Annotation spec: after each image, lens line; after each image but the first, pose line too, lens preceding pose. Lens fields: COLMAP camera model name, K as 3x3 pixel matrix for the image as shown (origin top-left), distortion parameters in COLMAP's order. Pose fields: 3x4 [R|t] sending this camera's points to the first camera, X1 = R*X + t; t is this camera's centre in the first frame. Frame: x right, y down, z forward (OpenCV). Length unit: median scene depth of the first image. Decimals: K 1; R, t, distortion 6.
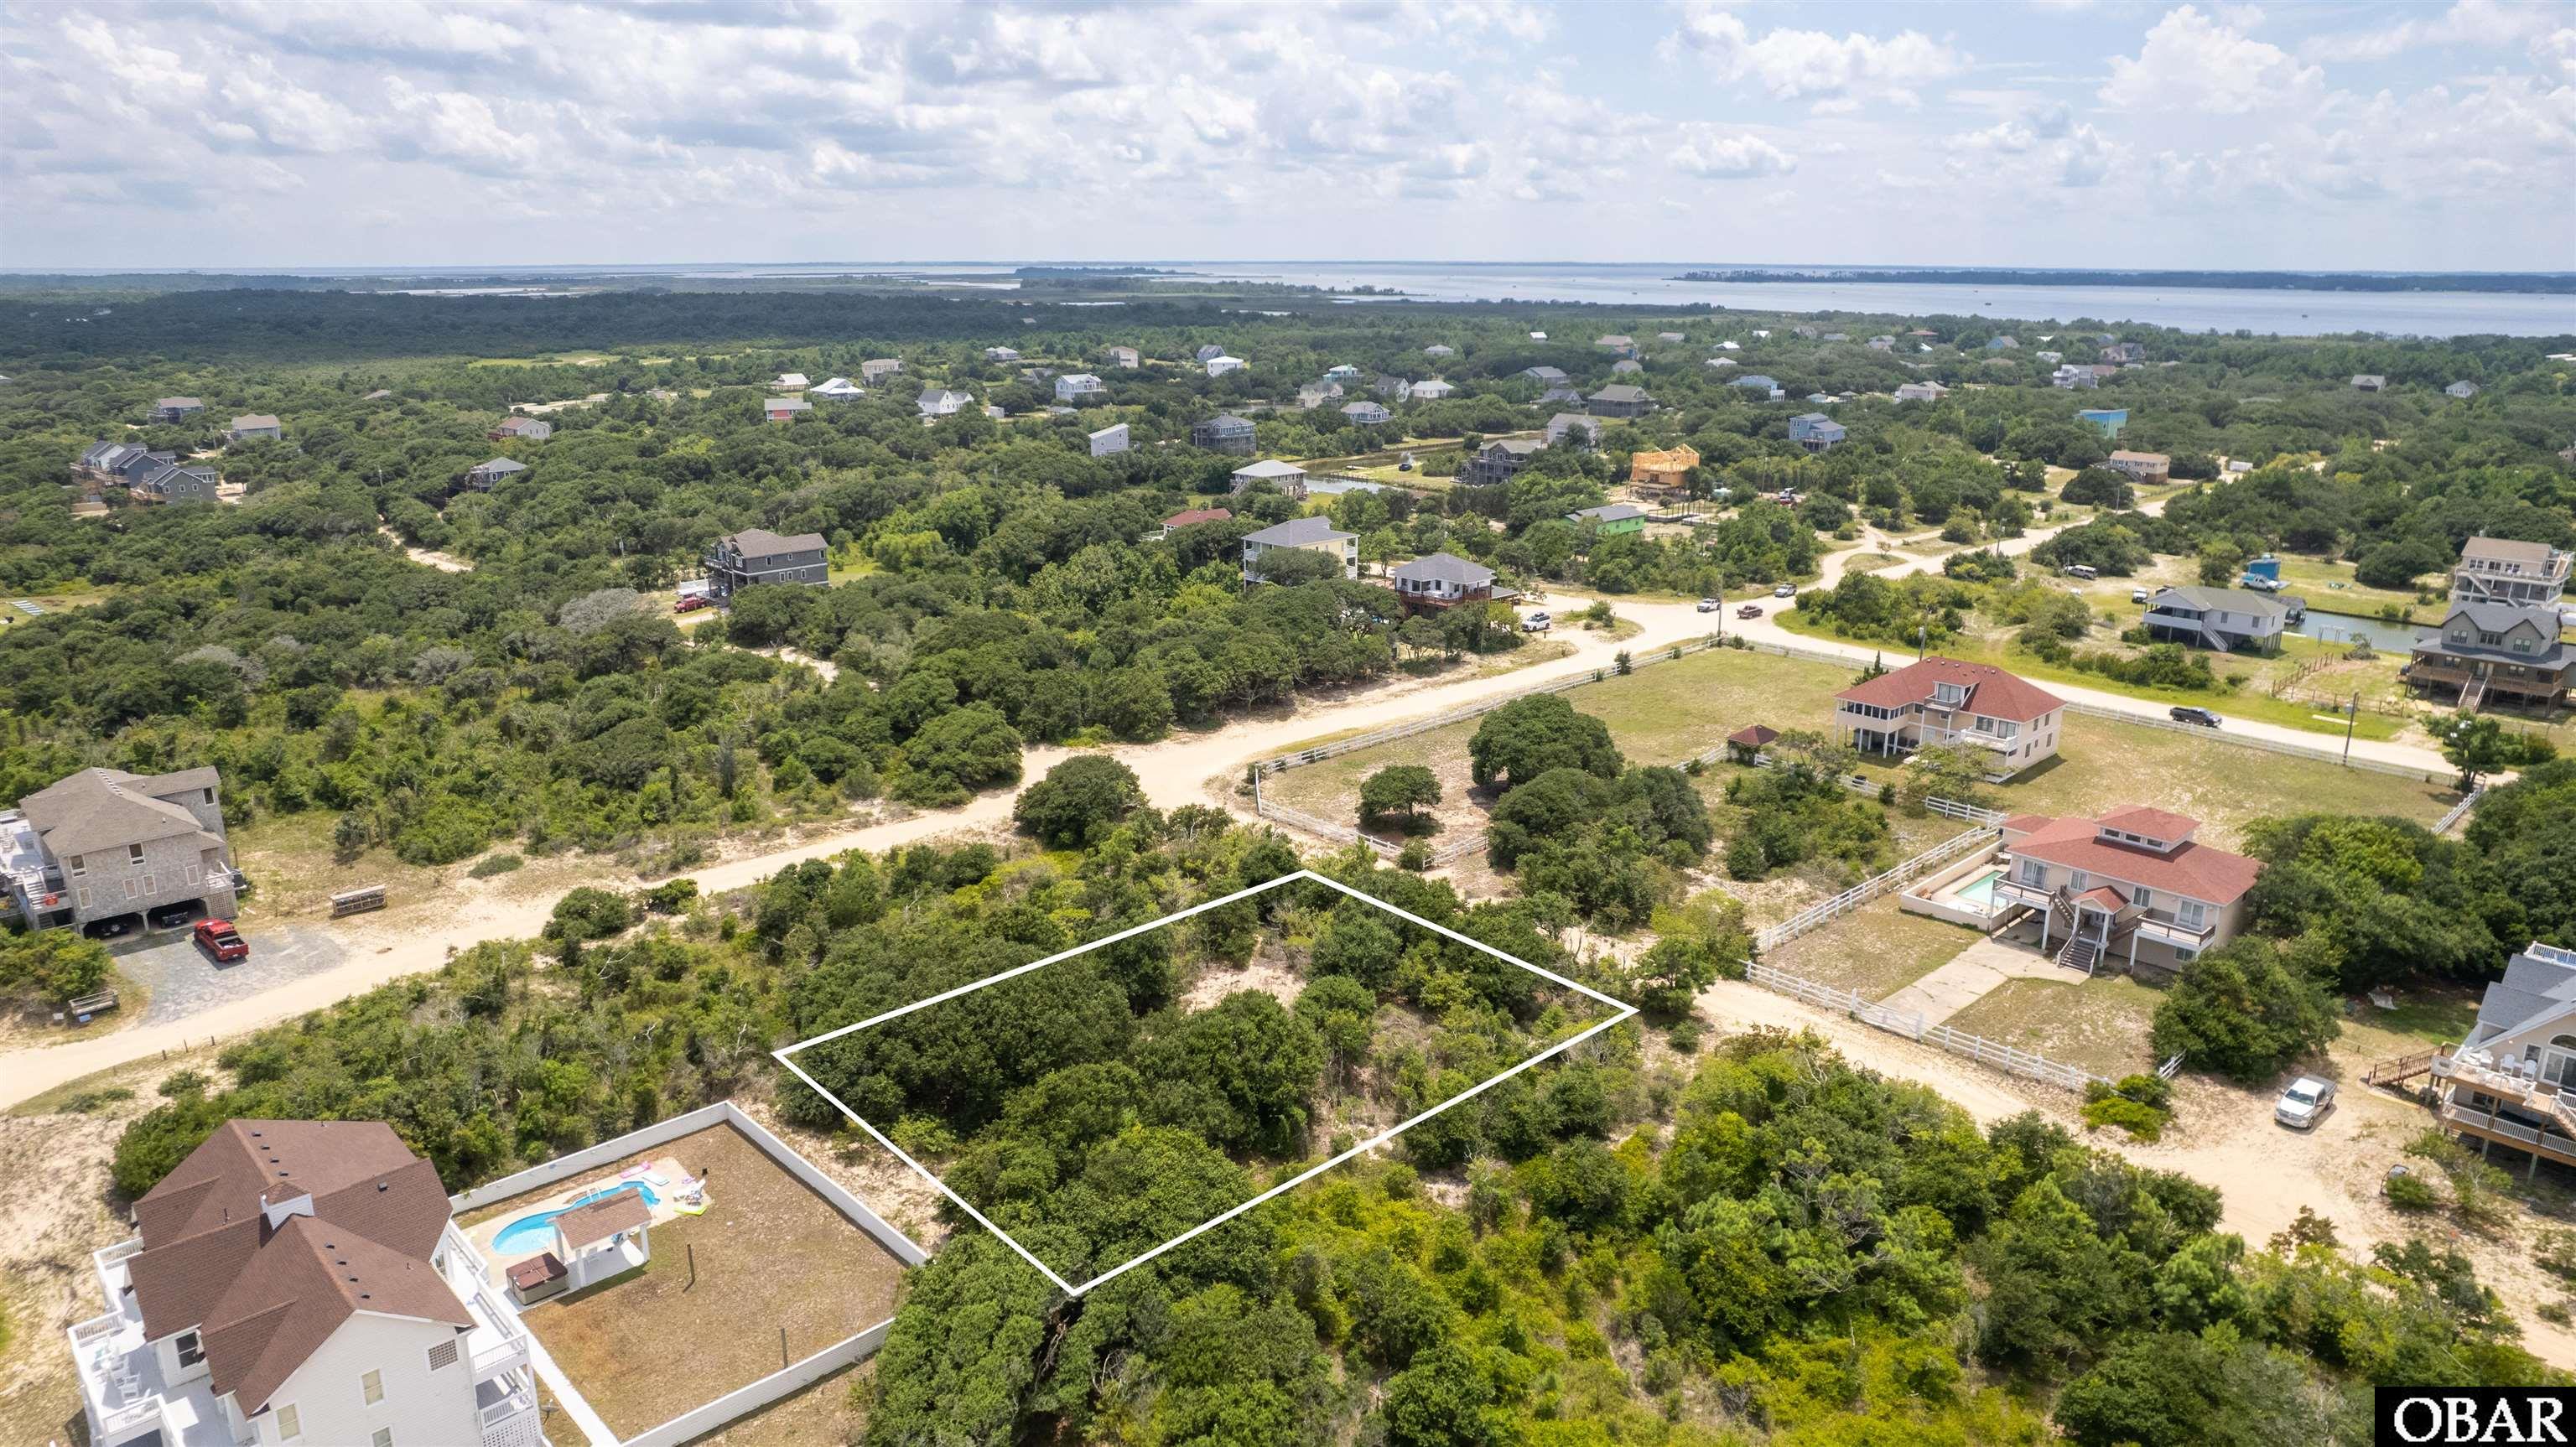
lens RADIAL K [[1664.1, 0, 1288.0], [0, 1664.1, 723.5], [0, 0, 1]] dist [-0.081201, 0.071417]
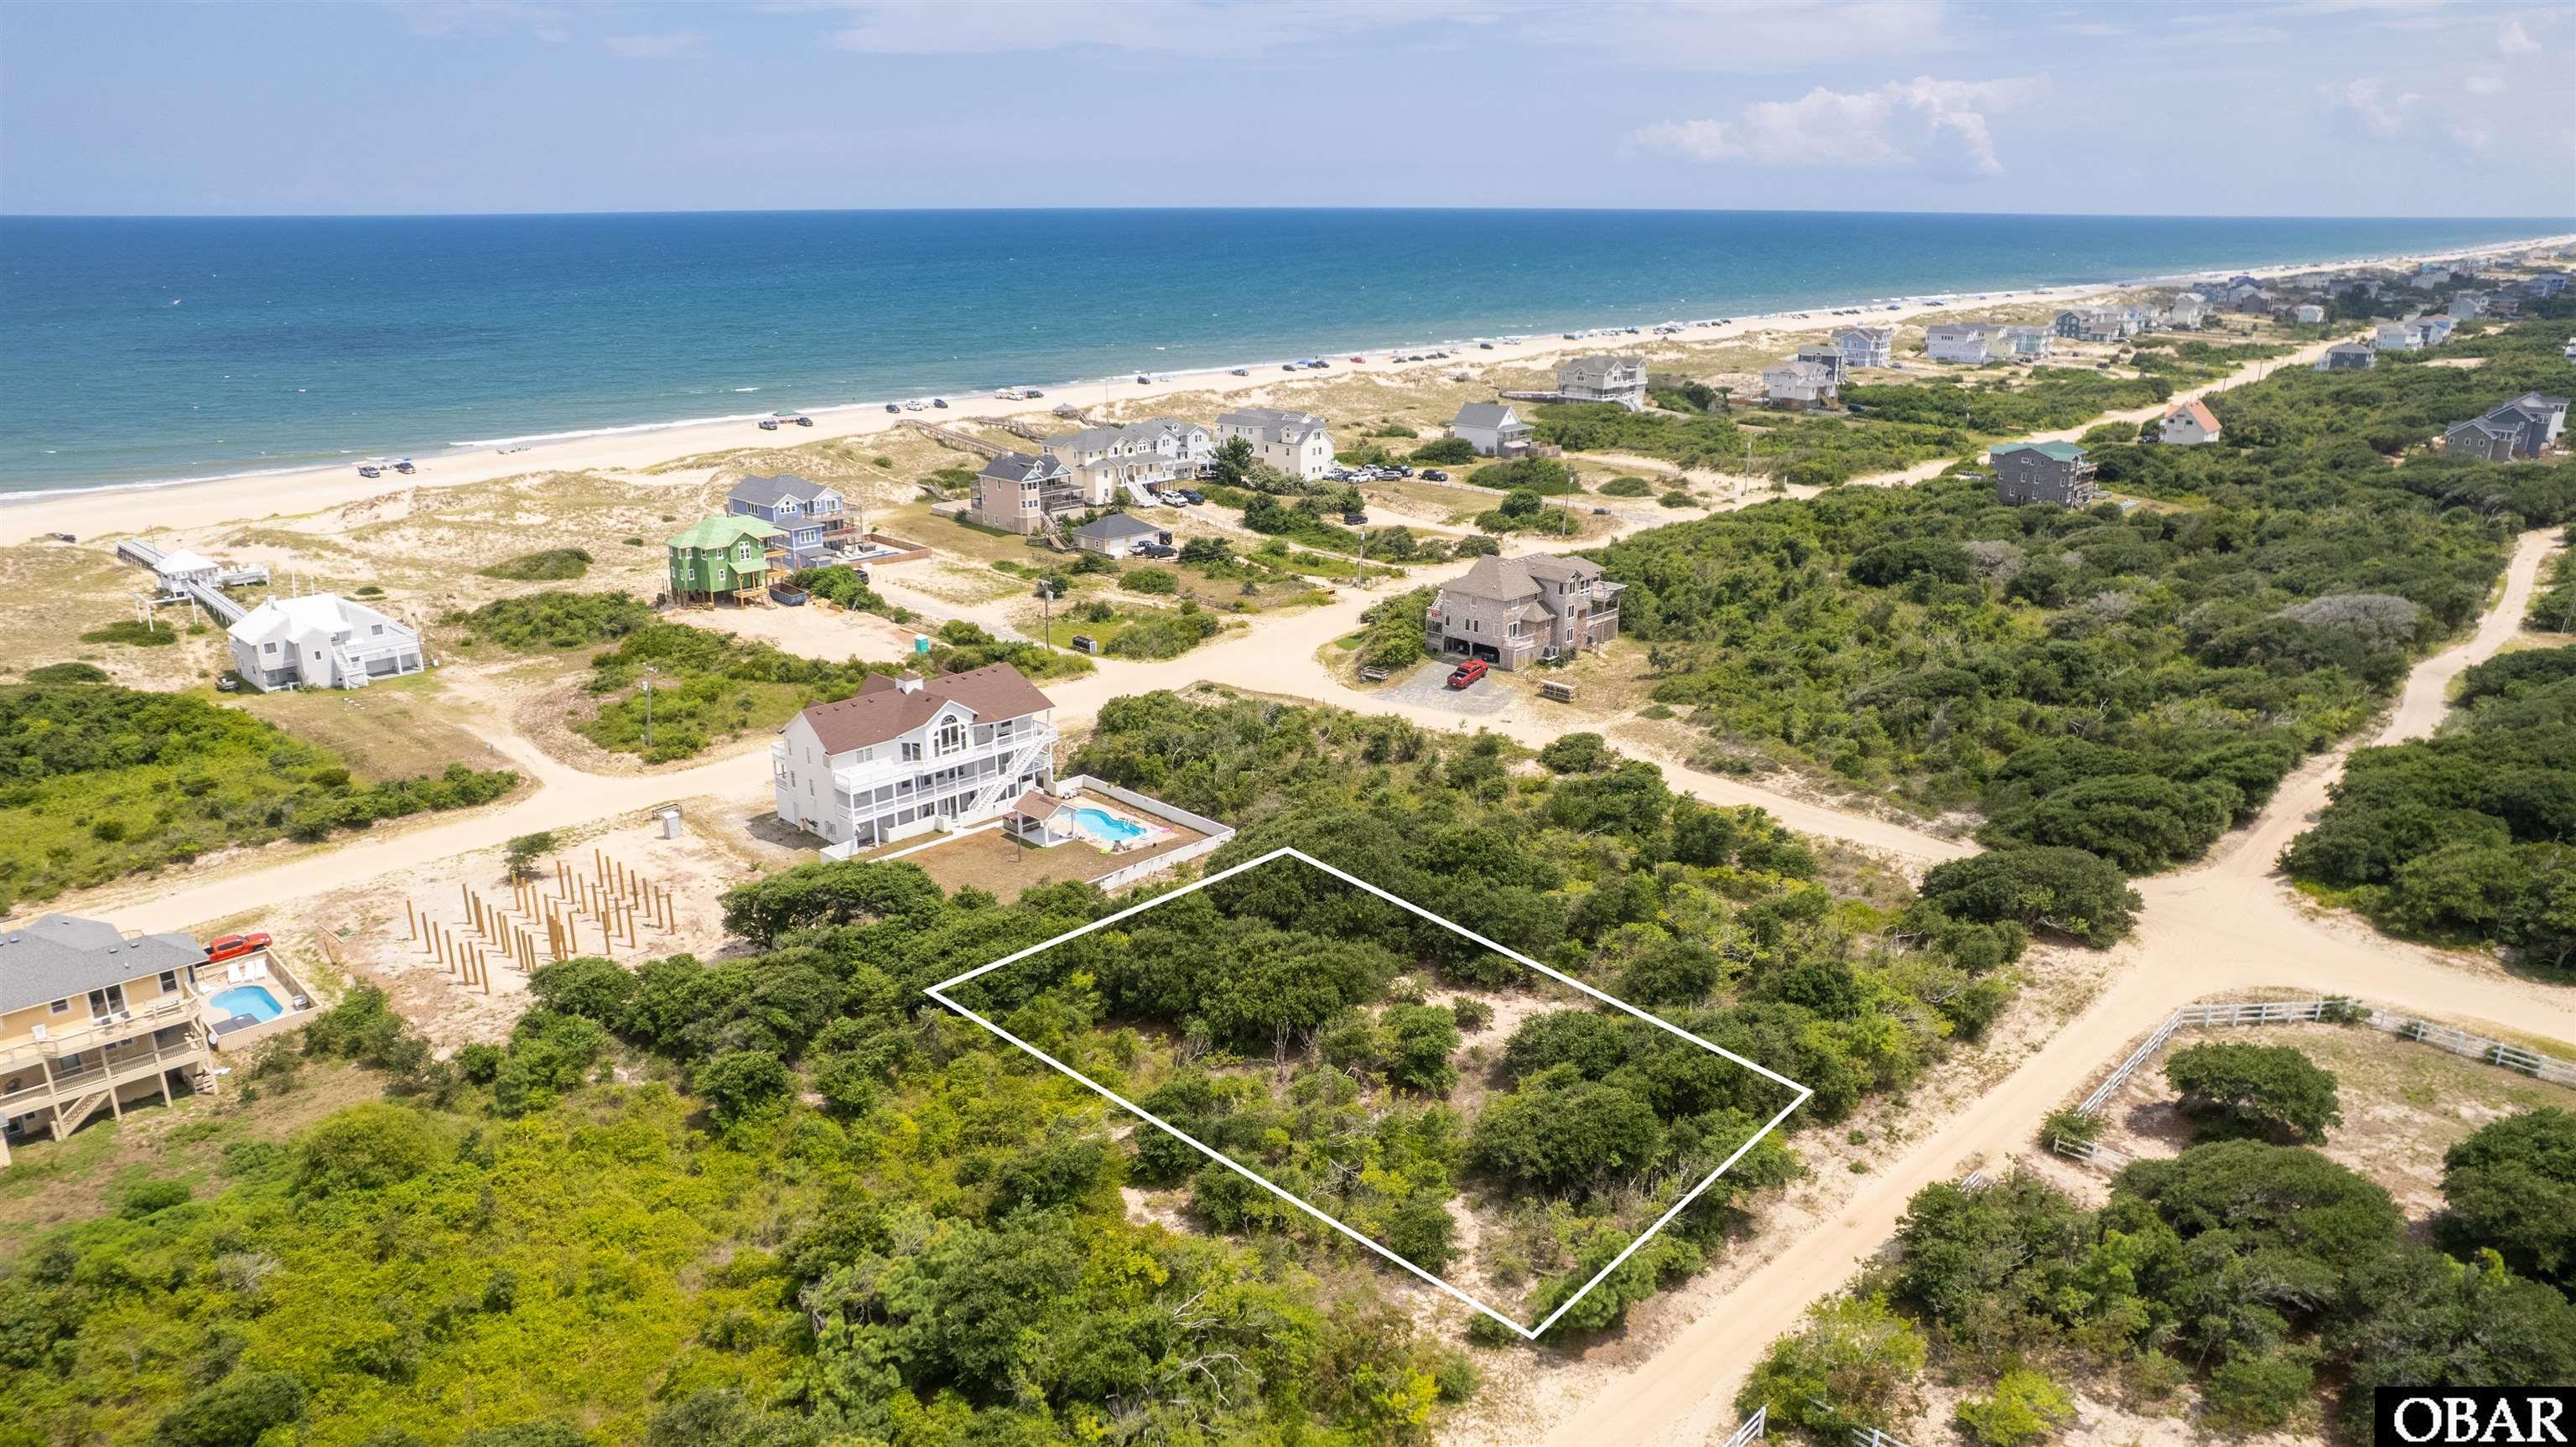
lens RADIAL K [[1664.1, 0, 1288.0], [0, 1664.1, 723.5], [0, 0, 1]] dist [-0.081201, 0.071417]
pose [[0.026737, 0.297516, -0.954342, 0.528873], [-0.269068, 0.921592, 0.279768, -0.137156], [0.962750, 0.249303, 0.104692, 0.506155]]
